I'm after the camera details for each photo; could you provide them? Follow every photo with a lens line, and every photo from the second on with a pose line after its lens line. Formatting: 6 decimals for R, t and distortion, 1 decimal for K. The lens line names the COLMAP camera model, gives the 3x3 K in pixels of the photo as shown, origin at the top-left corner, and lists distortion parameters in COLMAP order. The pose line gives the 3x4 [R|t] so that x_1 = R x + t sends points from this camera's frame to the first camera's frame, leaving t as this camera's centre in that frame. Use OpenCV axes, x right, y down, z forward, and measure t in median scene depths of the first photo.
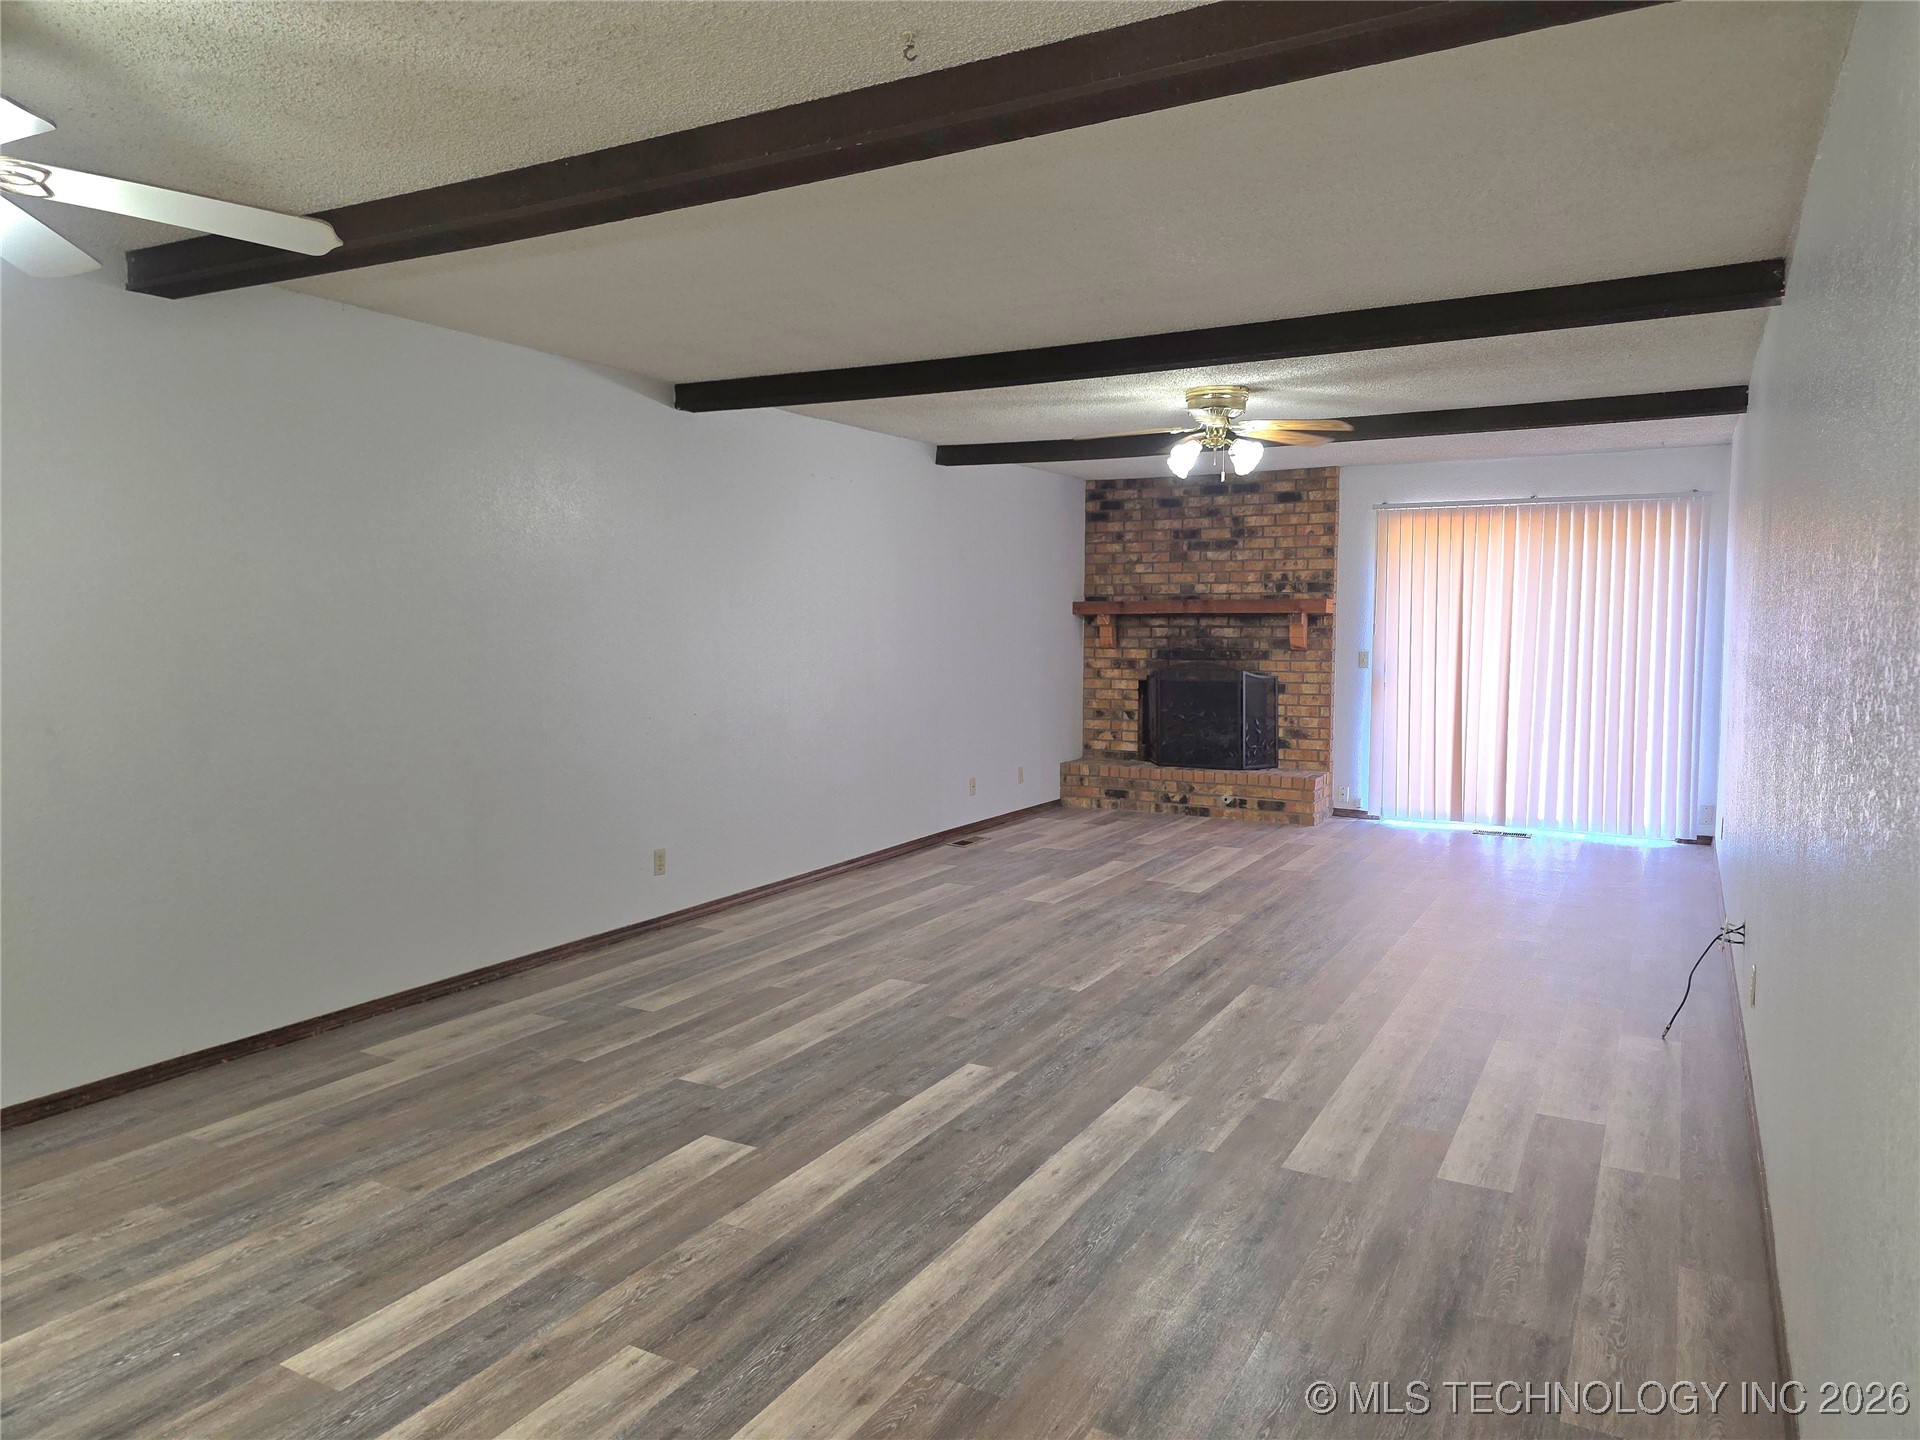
lens RADIAL K [[1287.1, 0, 958.4], [0, 1287.1, 721.7], [0, 0, 1]] dist [0.052760, -0.050859]
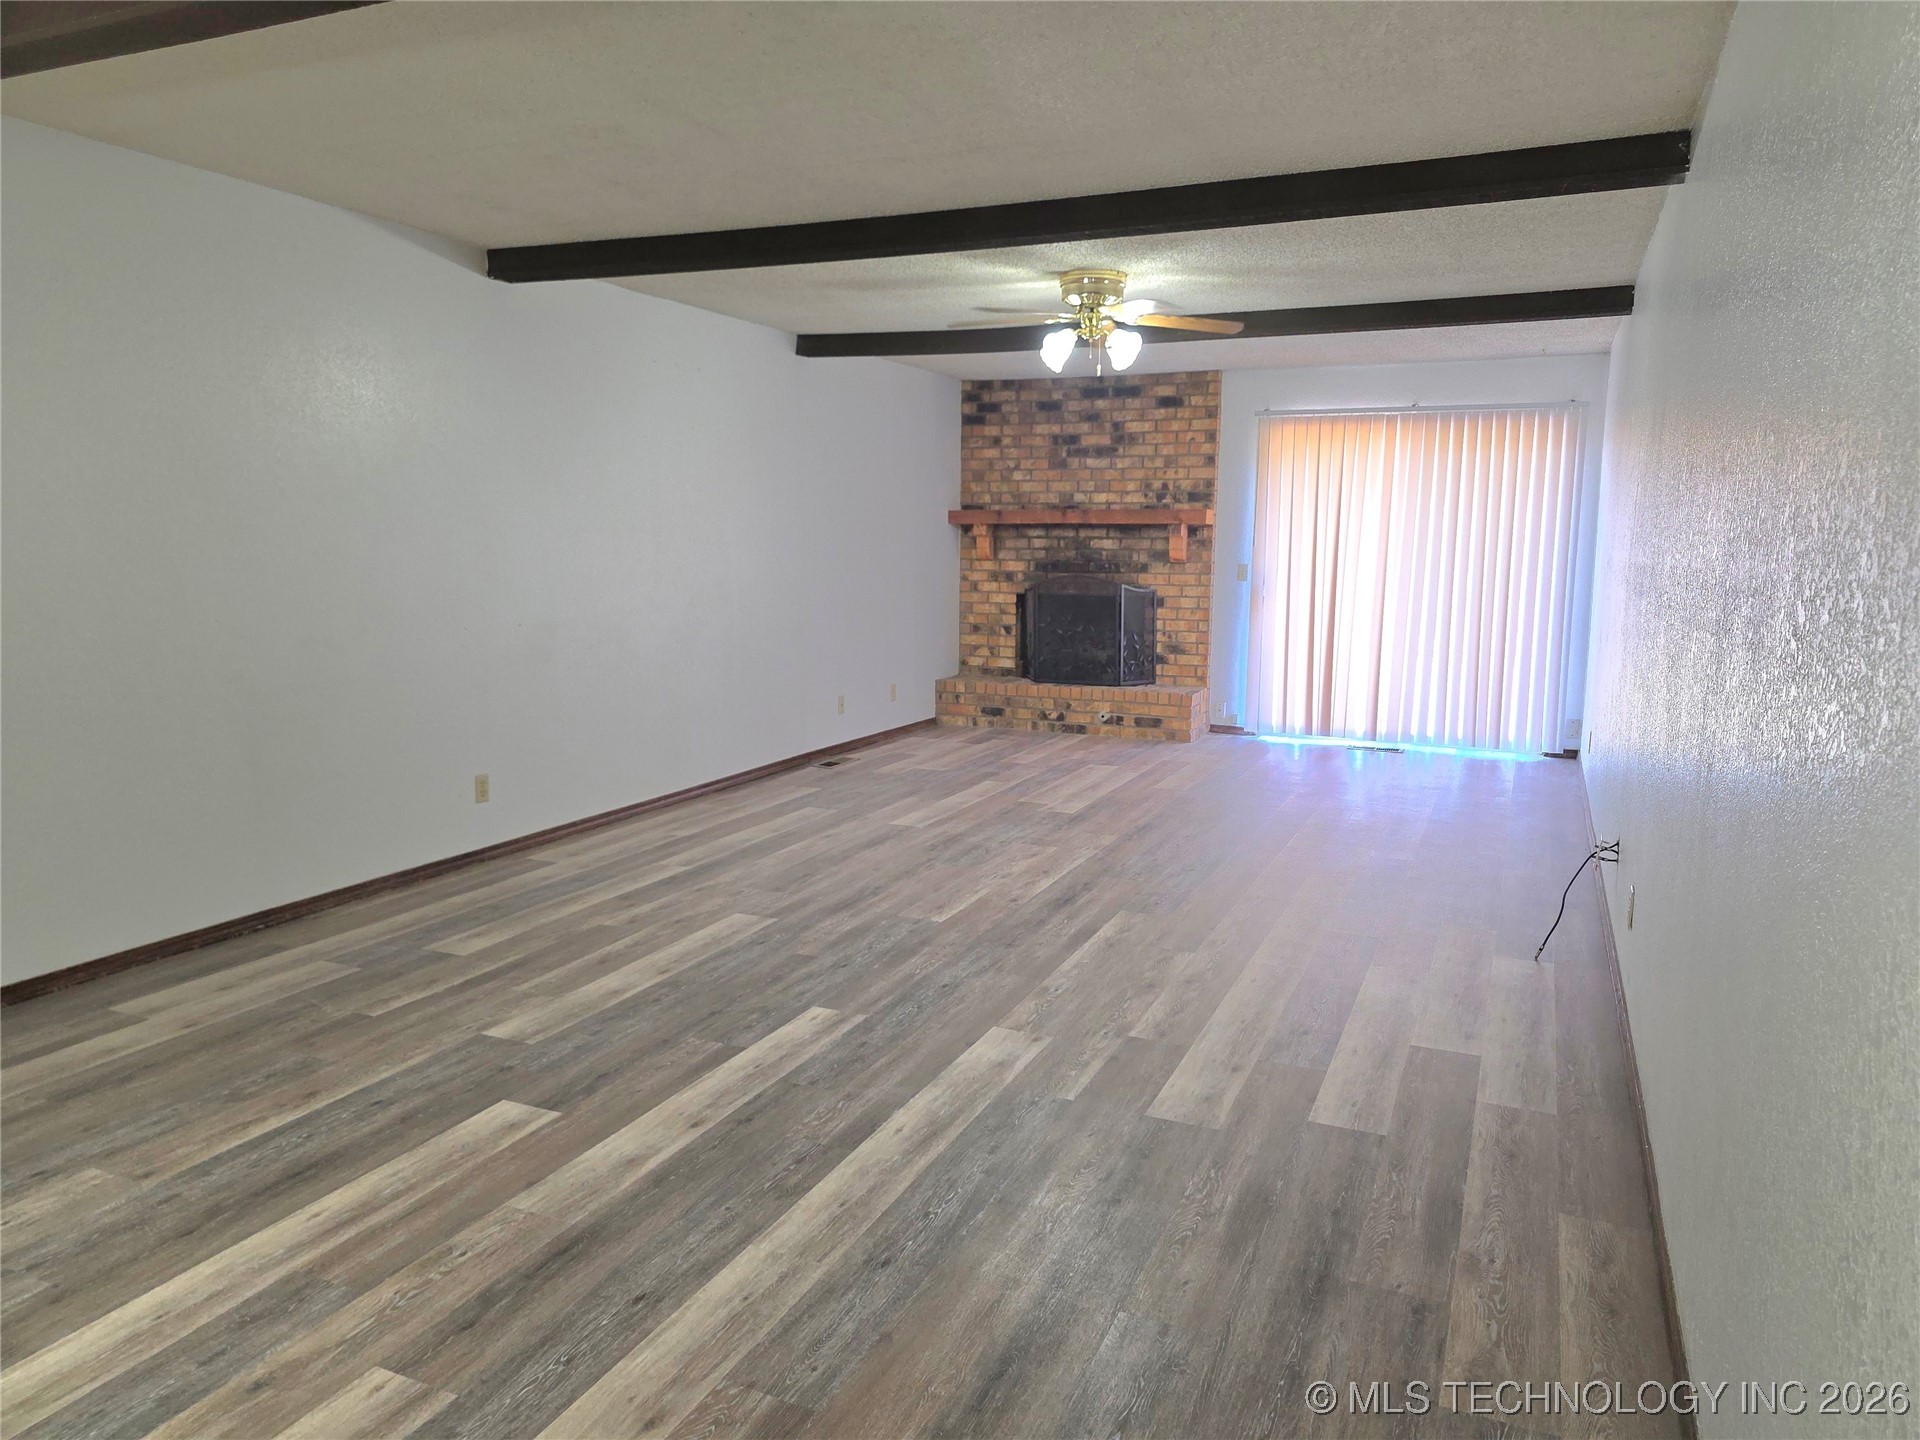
lens RADIAL K [[1287.1, 0, 967.9], [0, 1287.1, 718.1], [0, 0, 1]] dist [0.052760, -0.050859]
pose [[0.995599, -0.003887, 0.093632, 0.033843], [-0.001853, 0.998128, 0.061138, 0.005384], [-0.093695, -0.061042, 0.993728, 0.100875]]
